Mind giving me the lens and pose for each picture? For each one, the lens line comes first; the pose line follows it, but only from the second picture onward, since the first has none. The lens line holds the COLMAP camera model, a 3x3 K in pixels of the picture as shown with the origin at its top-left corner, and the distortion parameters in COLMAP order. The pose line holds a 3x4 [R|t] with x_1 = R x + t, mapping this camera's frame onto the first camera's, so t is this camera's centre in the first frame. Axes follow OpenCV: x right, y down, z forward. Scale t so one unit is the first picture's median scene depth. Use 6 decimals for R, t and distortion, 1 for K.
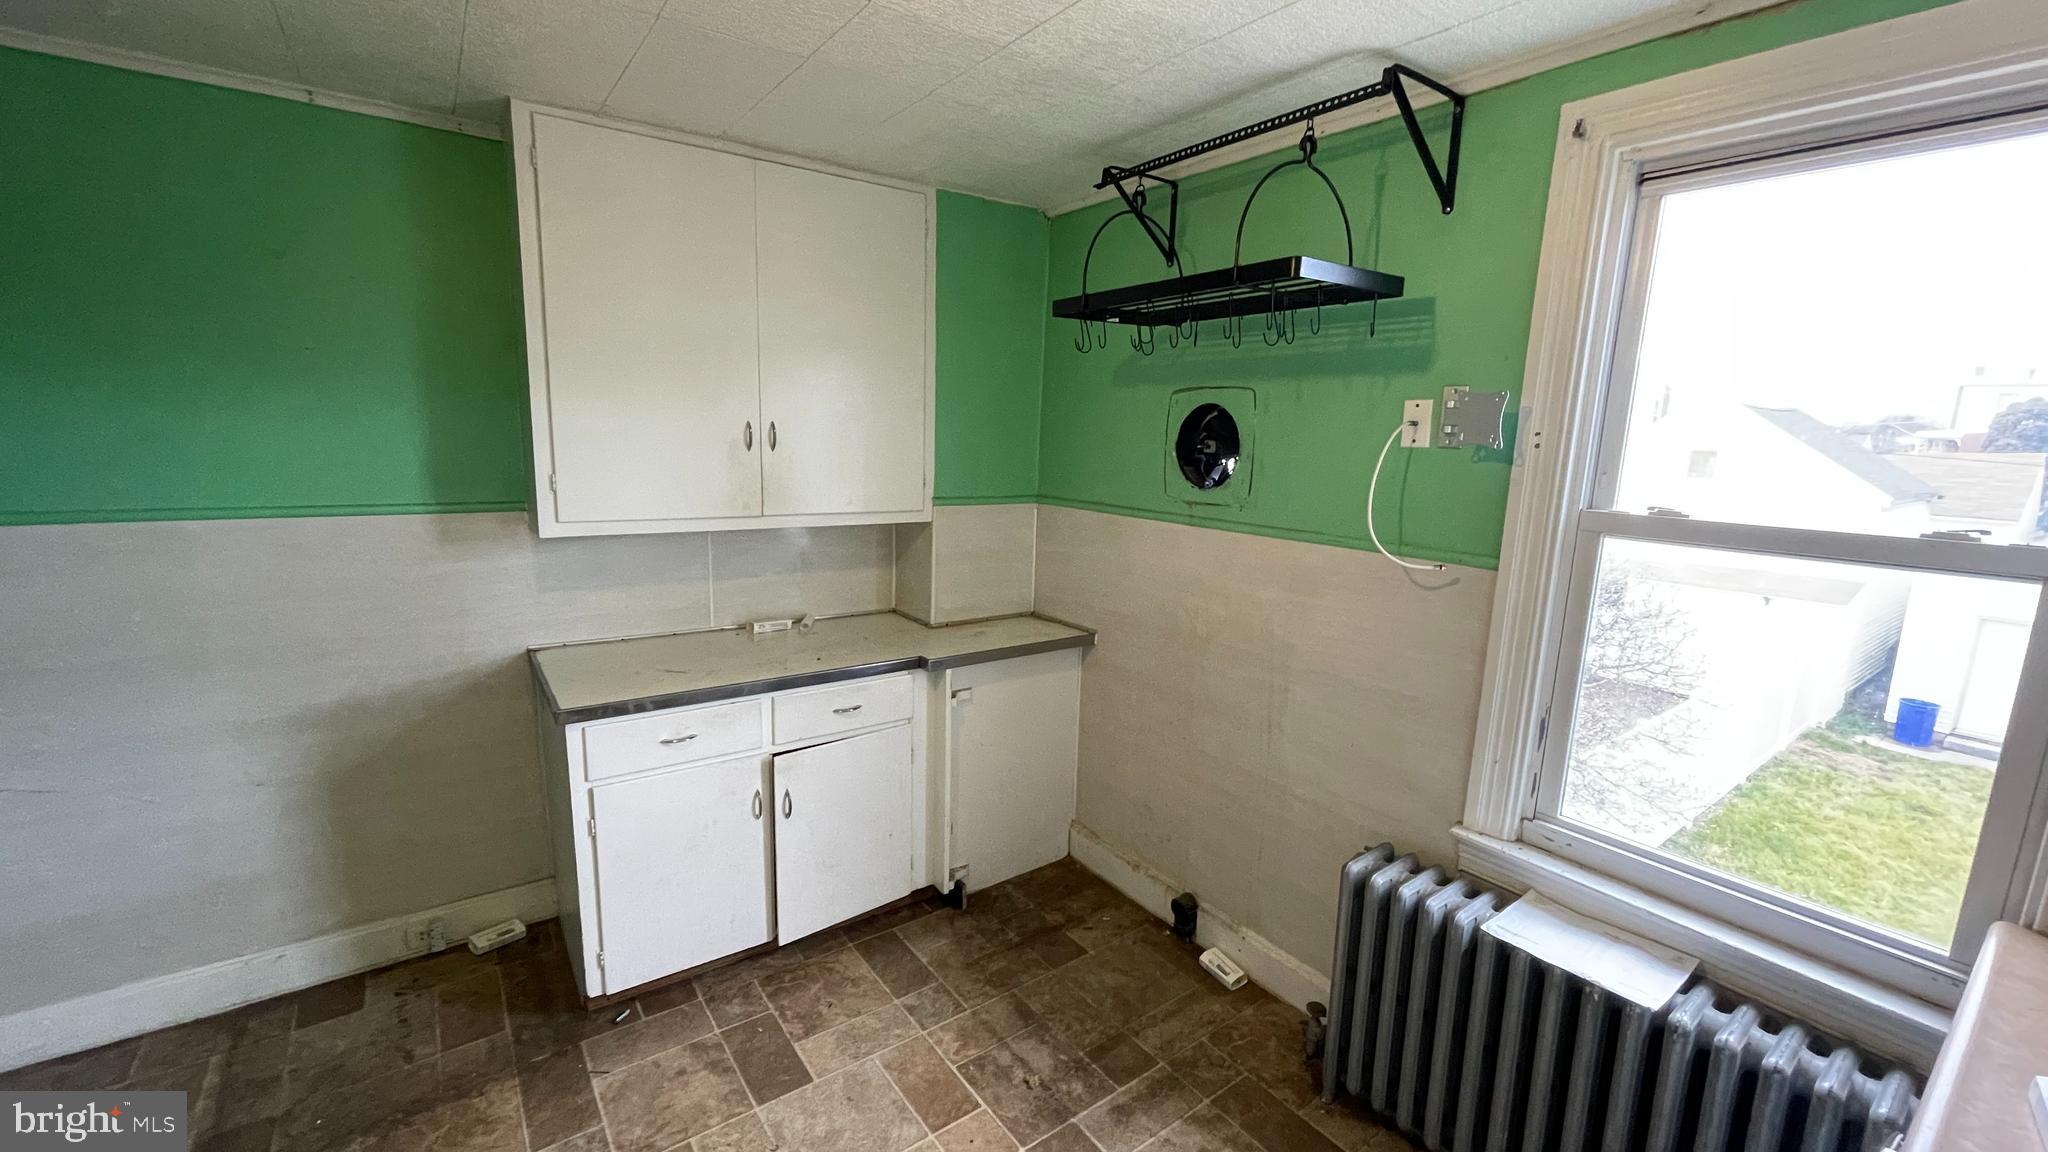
lens RADIAL K [[827.0, 0, 1019.8], [0, 827.0, 576.1], [0, 0, 1]] dist [-0.002816, 0.000543]
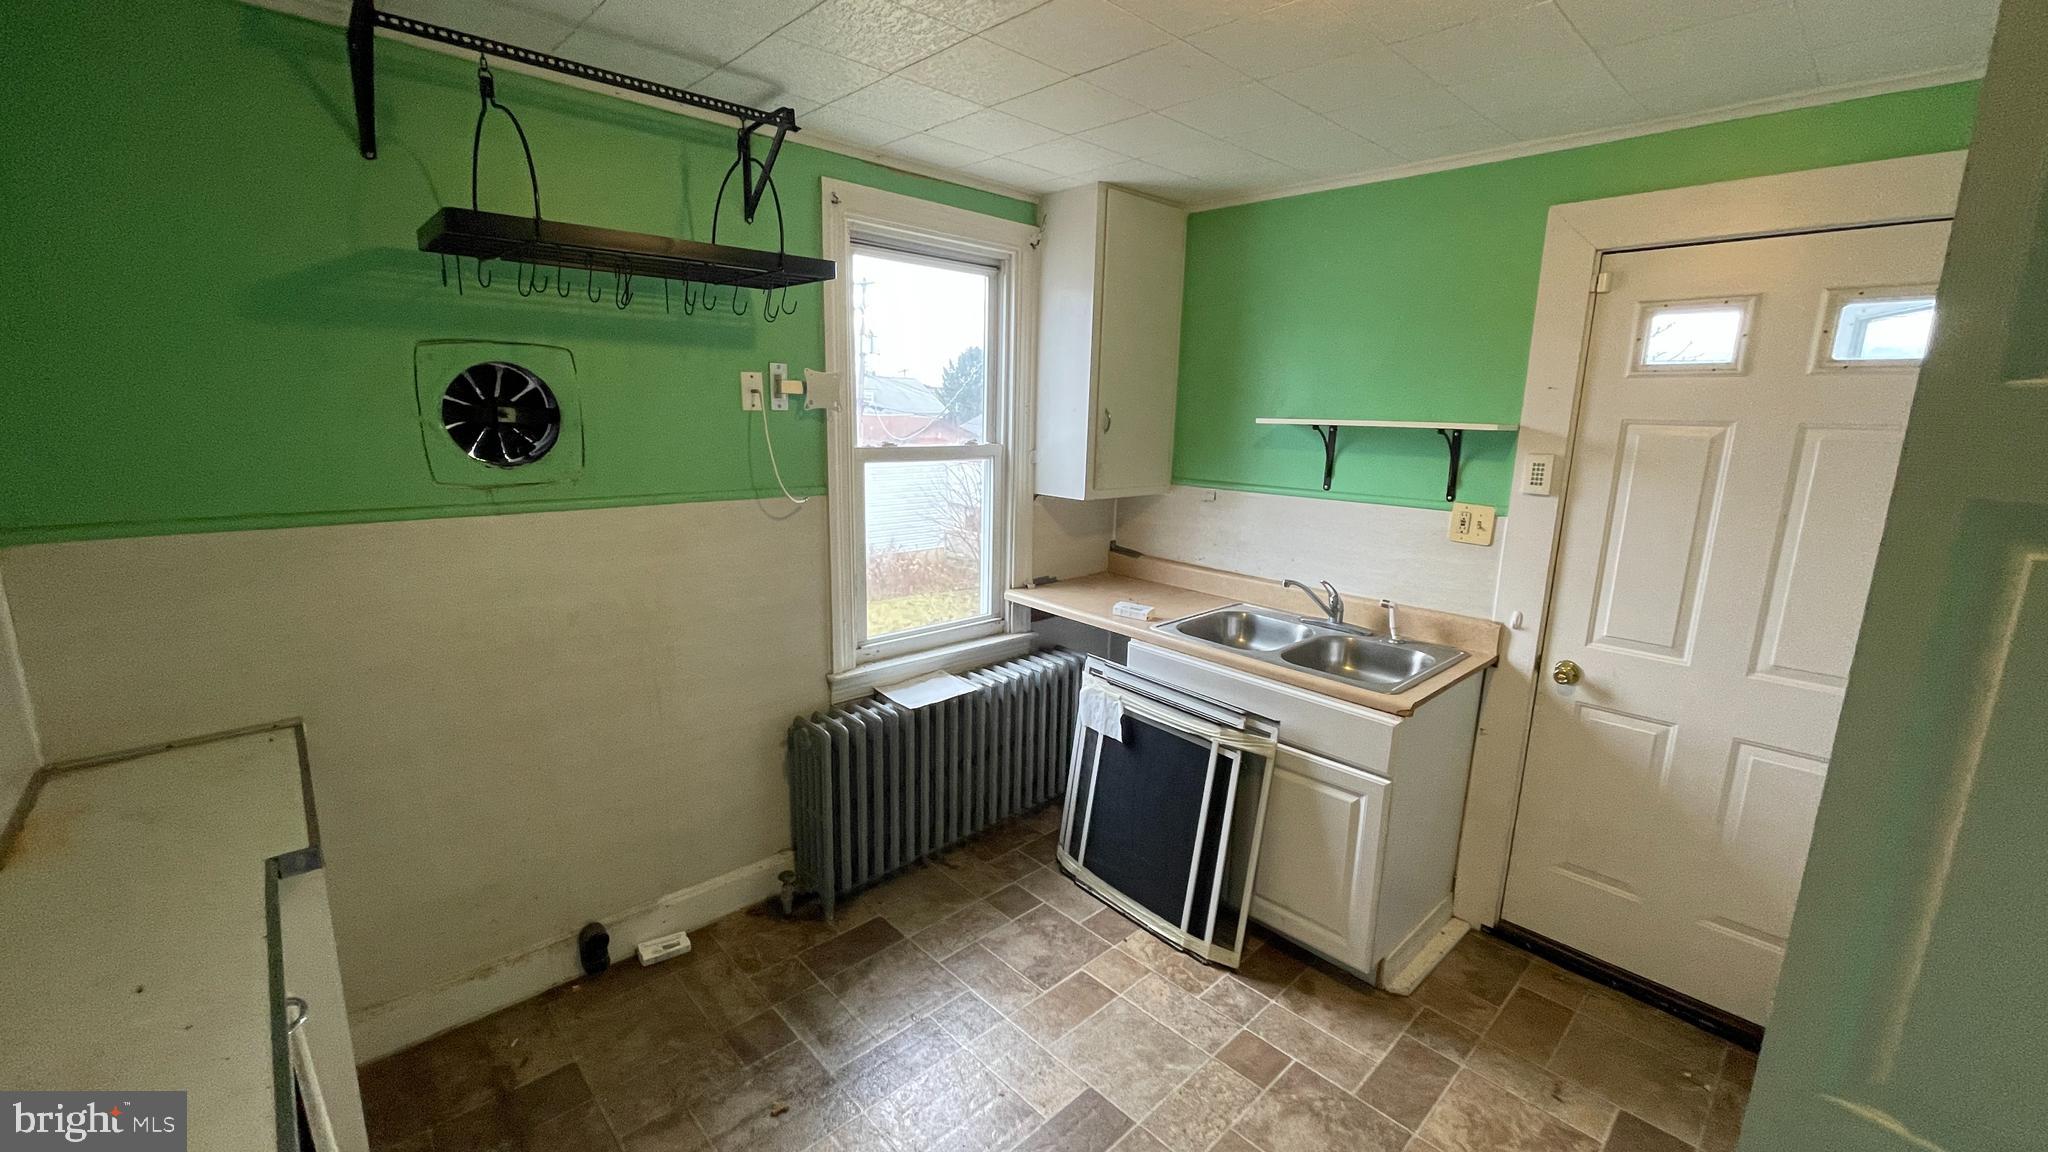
lens RADIAL K [[827.0, 0, 1010.7], [0, 827.0, 581.4], [0, 0, 1]] dist [-0.002816, 0.000543]
pose [[-0.119733, -0.229081, 0.966015, -0.713228], [0.153721, 0.957003, 0.245997, -0.132885], [-0.980833, 0.177951, -0.079370, 0.650514]]
